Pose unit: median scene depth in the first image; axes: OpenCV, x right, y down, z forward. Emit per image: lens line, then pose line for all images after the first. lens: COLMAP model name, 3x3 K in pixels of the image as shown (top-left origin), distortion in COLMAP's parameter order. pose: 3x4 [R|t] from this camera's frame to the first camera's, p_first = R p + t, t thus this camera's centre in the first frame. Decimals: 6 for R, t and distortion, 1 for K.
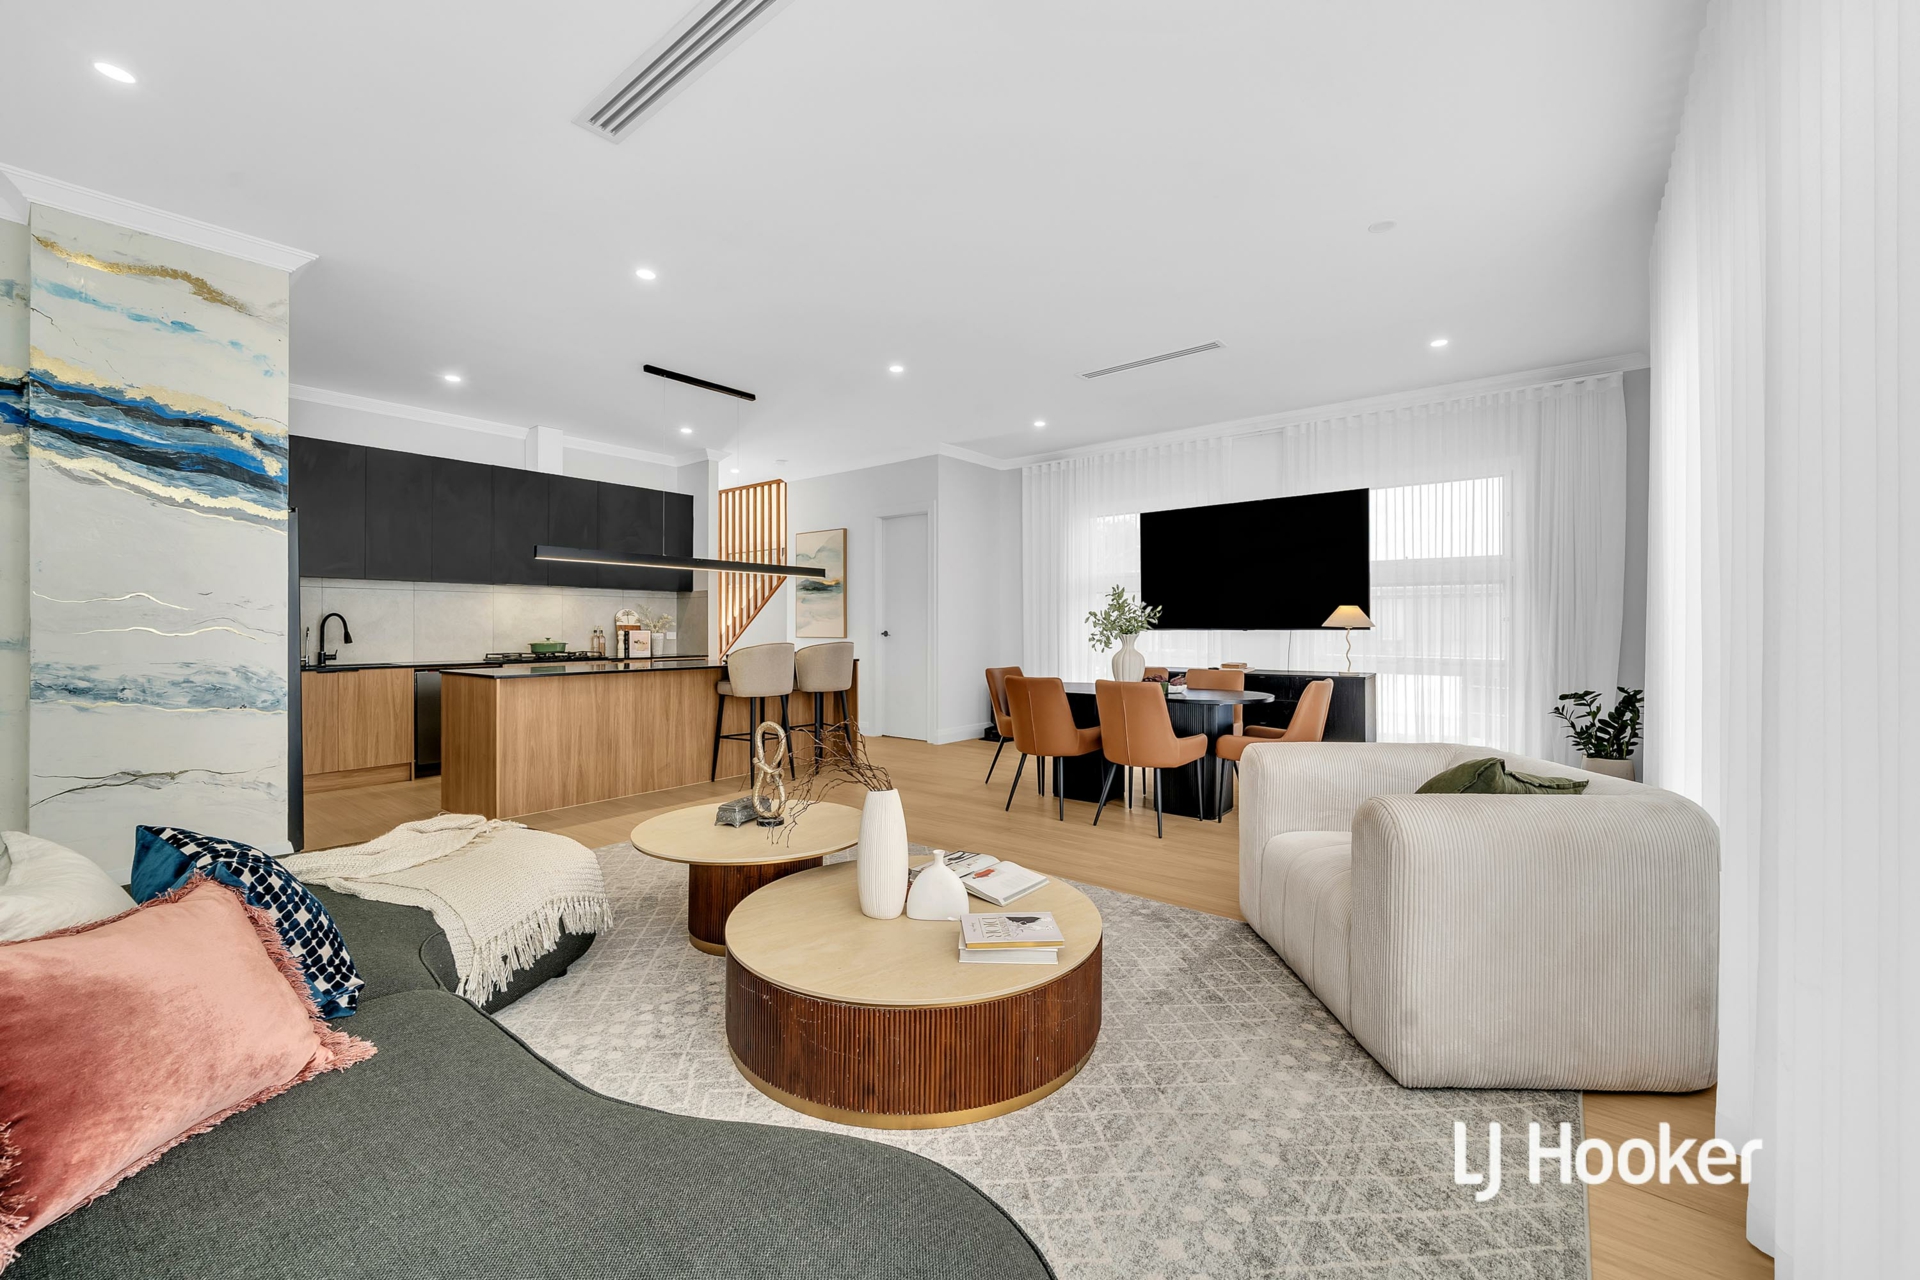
lens RADIAL K [[755.5, 0, 954.7], [0, 755.5, 626.5], [0, 0, 1]] dist [-0.001264, -0.000204]
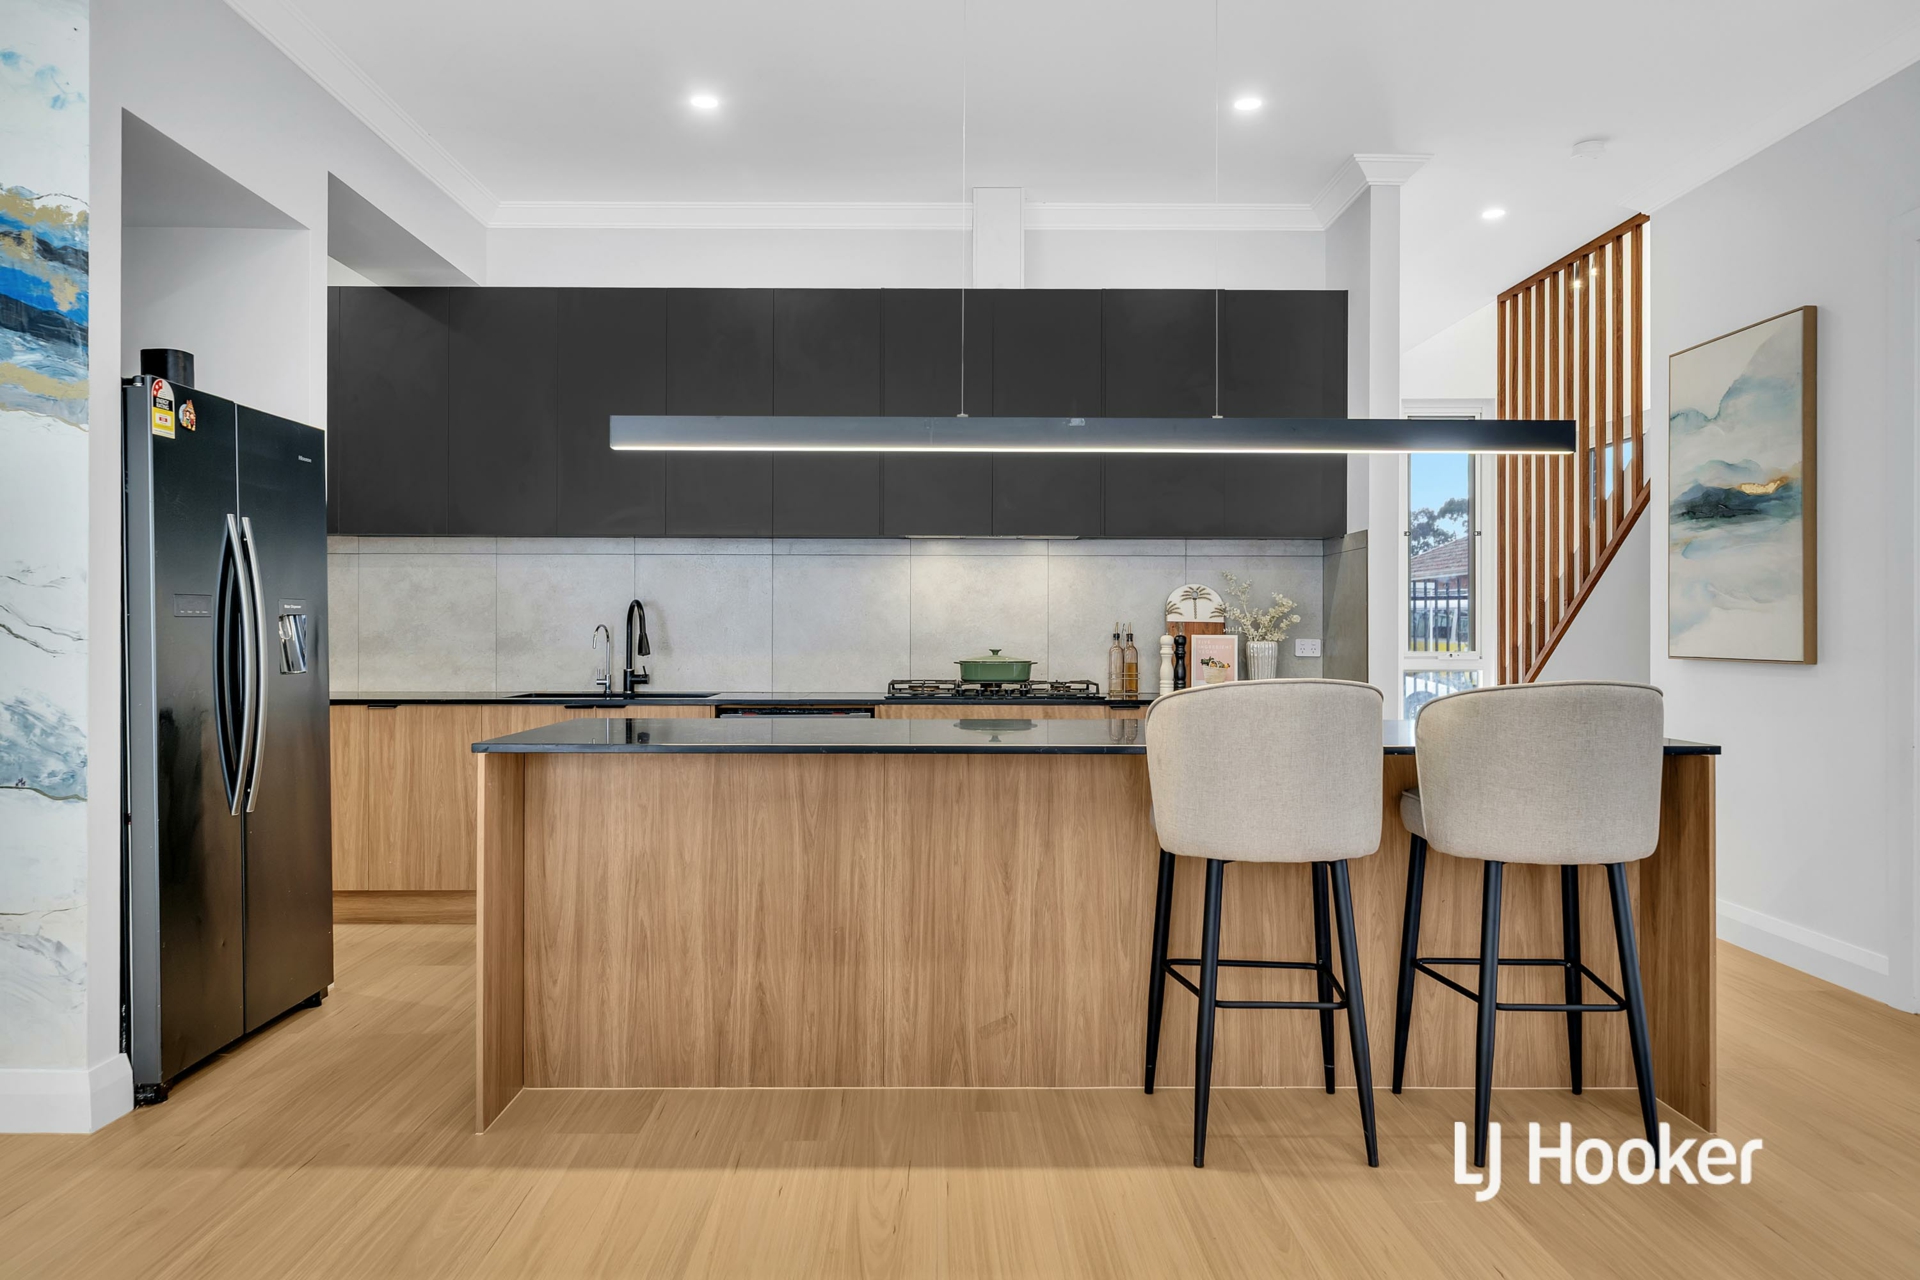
lens RADIAL K [[1305.0, 0, 951.8], [0, 1305.0, 626.5], [0, 0, 1]] dist [-0.000806, -0.002797]
pose [[0.632063, 0.000307, -0.774917, 0.067626], [-0.001298, 0.999999, -0.000663, 0.001953], [0.774916, 0.001425, 0.632063, 0.572025]]
